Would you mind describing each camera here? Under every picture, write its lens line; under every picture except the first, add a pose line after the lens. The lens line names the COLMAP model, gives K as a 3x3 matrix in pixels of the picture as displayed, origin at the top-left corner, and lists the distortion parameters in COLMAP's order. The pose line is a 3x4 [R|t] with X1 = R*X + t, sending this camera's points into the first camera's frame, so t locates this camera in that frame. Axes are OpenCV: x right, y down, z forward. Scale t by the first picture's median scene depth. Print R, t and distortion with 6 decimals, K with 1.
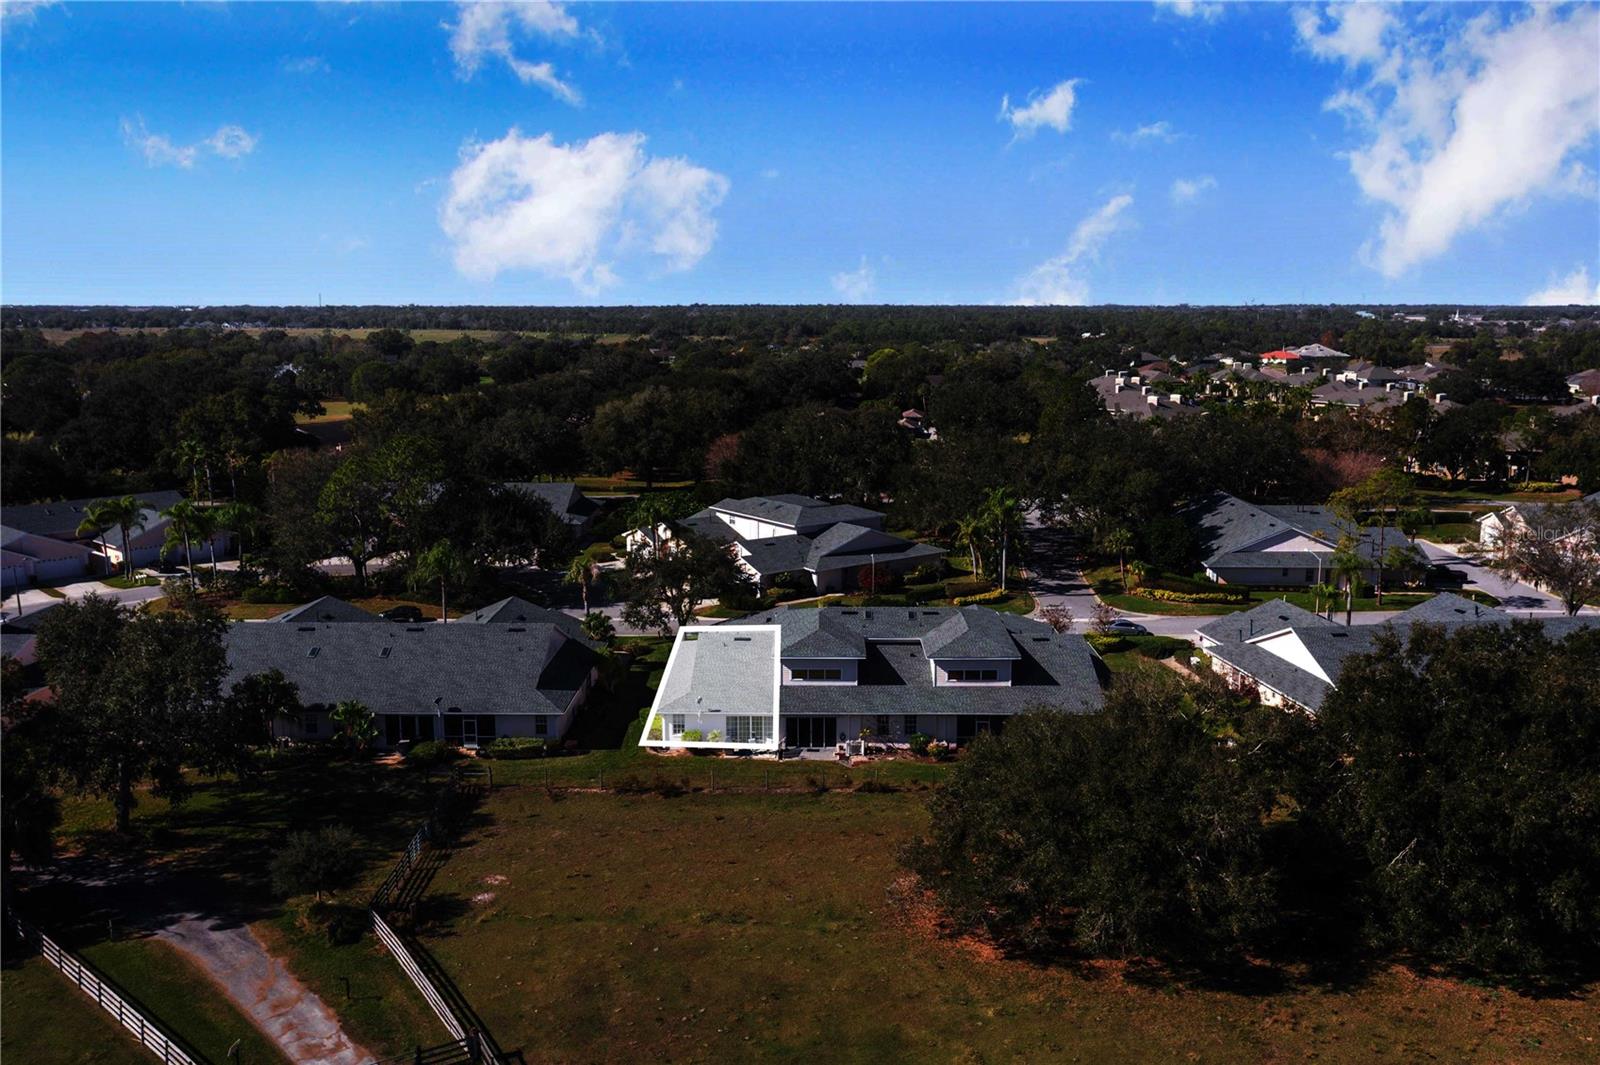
lens RADIAL K [[1349.4, 0, 803.6], [0, 1349.4, 551.9], [0, 0, 1]] dist [-0.000010, 0.011137]
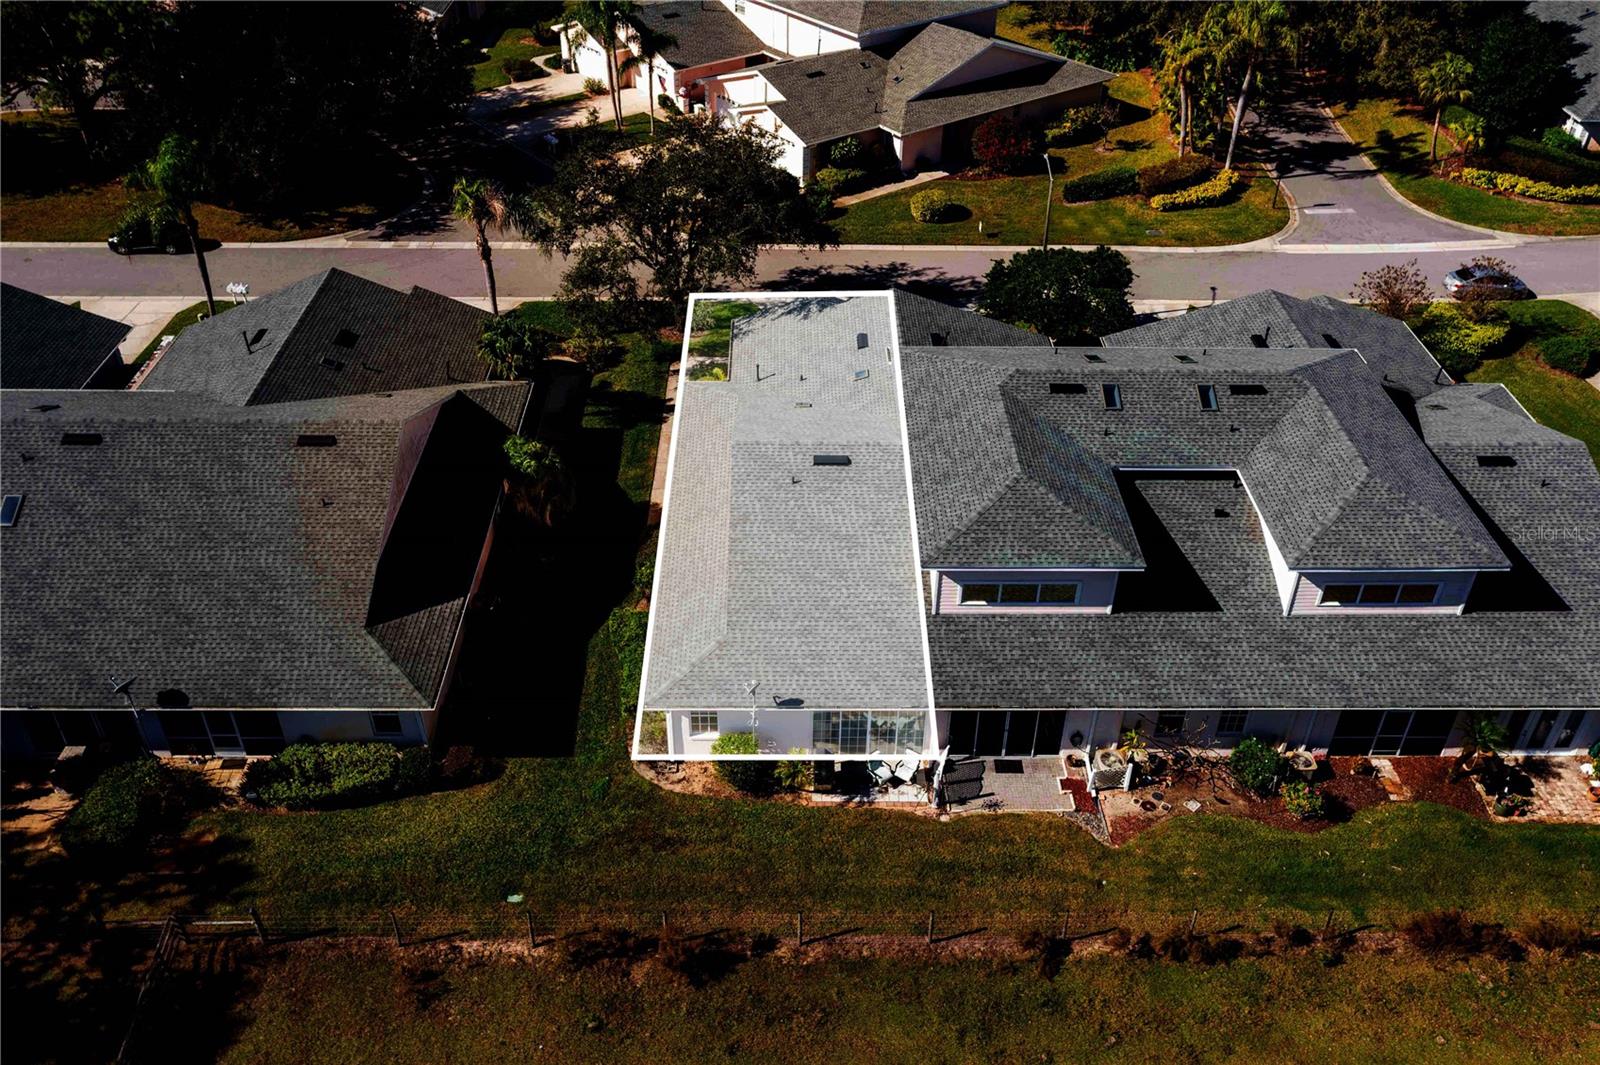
lens RADIAL K [[1349.4, 0, 803.6], [0, 1349.4, 551.9], [0, 0, 1]] dist [-0.000010, 0.011137]
pose [[0.999622, -0.005573, 0.026913, -0.069125], [-0.006646, 0.901143, 0.433470, -0.104513], [-0.026668, -0.433485, 0.900766, 0.607805]]
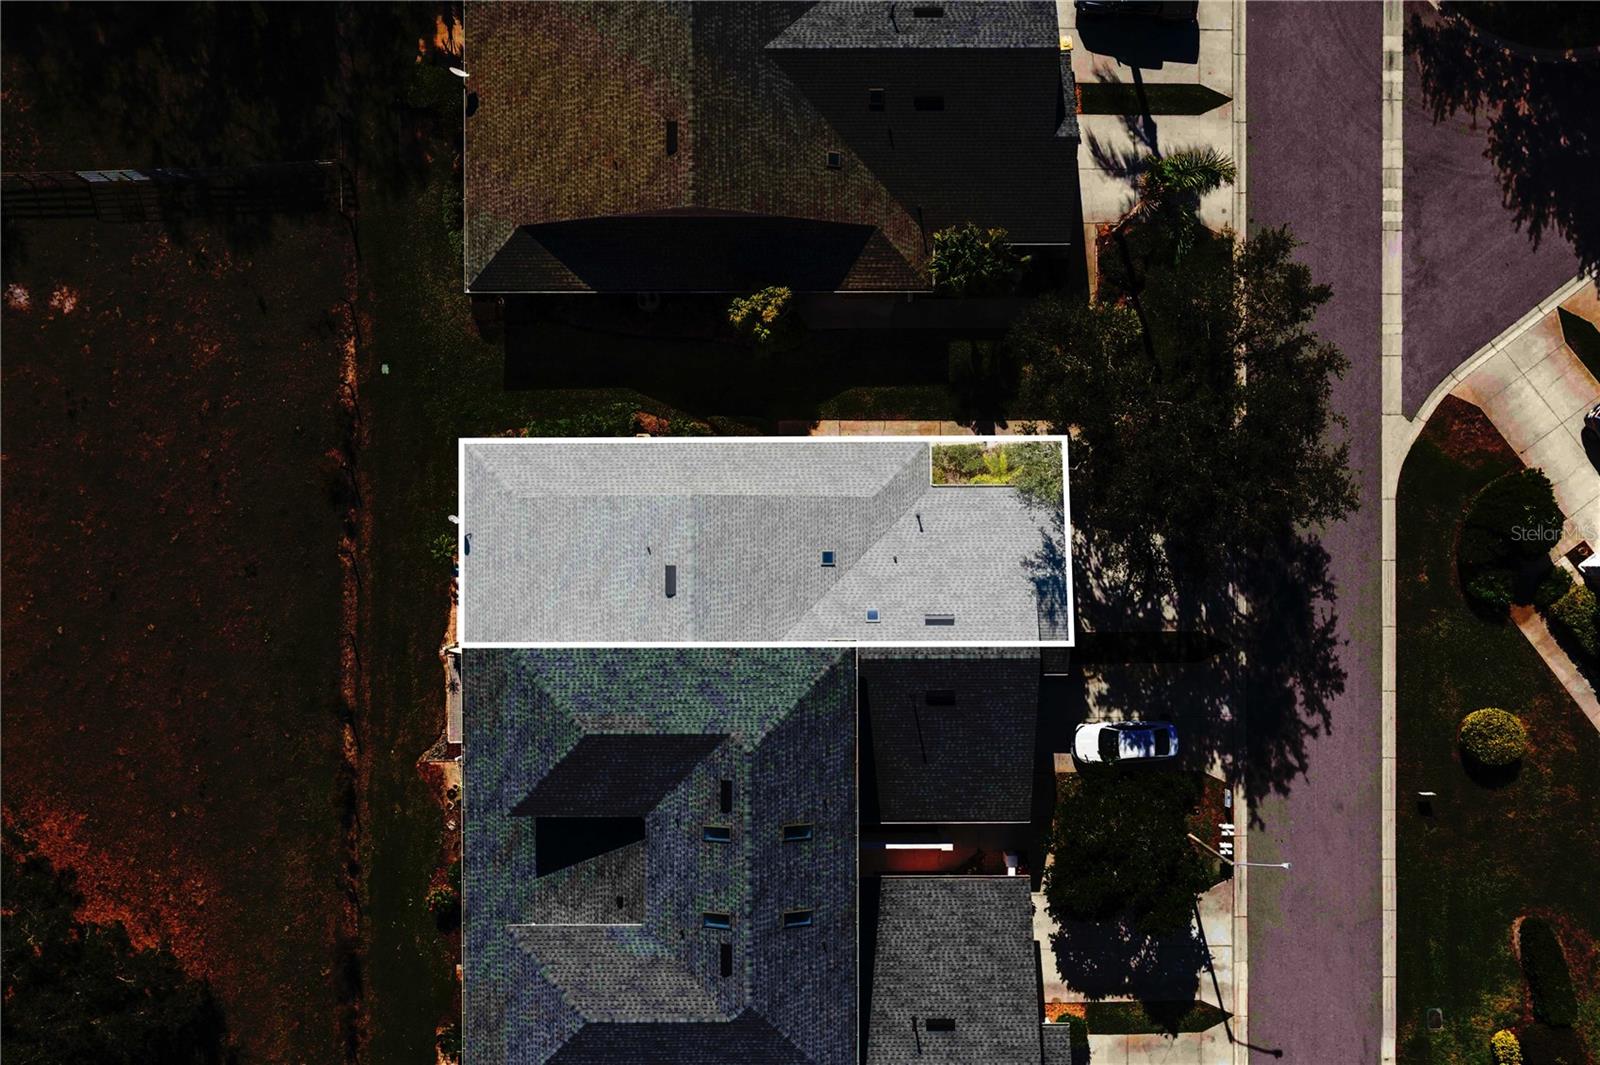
lens RADIAL K [[1349.4, 0, 803.6], [0, 1349.4, 551.9], [0, 0, 1]] dist [-0.000010, 0.011137]
pose [[0.014513, 0.999894, 0.001251, -0.058605], [-0.175750, 0.001319, 0.984434, -0.472120], [0.984328, -0.014507, 0.175750, 0.994404]]
